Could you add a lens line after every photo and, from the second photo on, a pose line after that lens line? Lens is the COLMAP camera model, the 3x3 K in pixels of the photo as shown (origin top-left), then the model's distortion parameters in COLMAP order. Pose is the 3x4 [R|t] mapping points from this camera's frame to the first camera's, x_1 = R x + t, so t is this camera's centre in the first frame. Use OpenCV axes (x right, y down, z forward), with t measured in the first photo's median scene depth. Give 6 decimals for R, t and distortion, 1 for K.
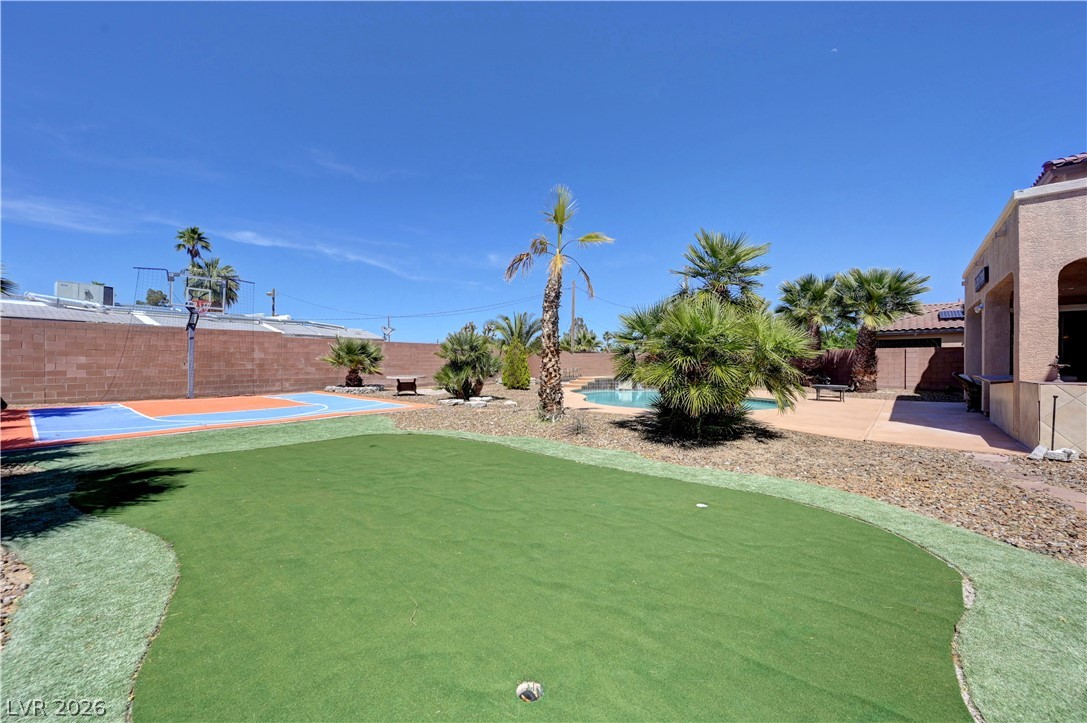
lens RADIAL K [[430.1, 0, 546.2], [0, 430.1, 366.0], [0, 0, 1]] dist [-0.000279, 0.000061]
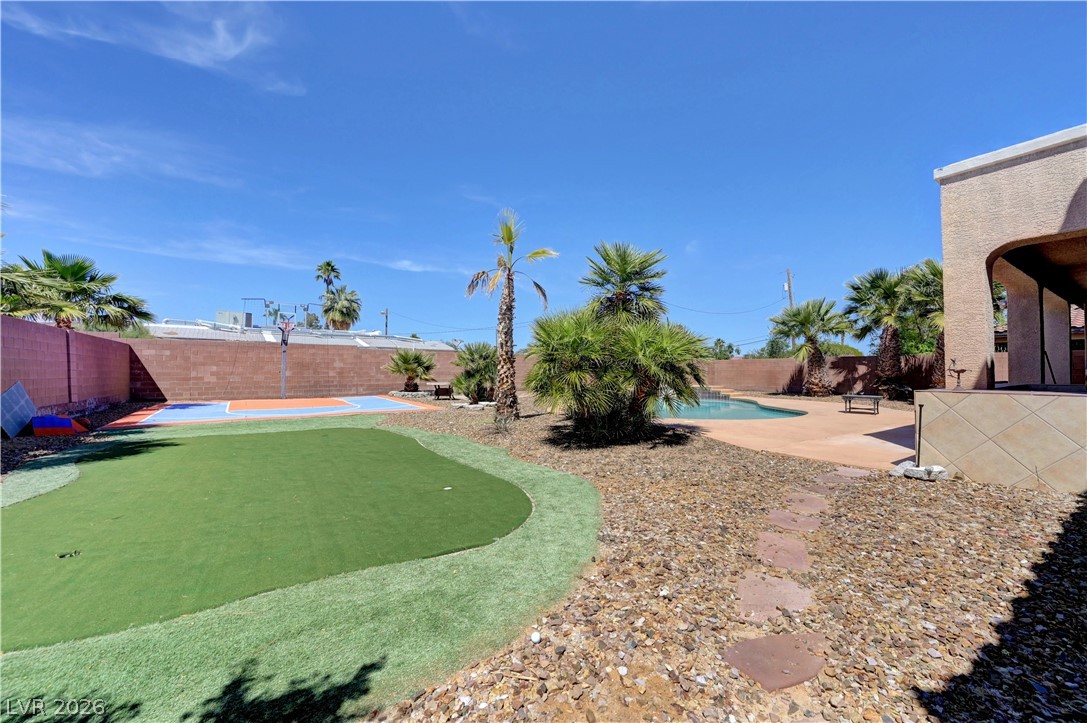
lens RADIAL K [[430.1, 0, 546.2], [0, 430.1, 366.0], [0, 0, 1]] dist [-0.000279, 0.000061]
pose [[0.963462, -0.004309, -0.267811, 0.282573], [-0.001482, 0.999770, -0.021414, 0.004594], [0.267842, 0.021029, 0.963233, -0.019256]]
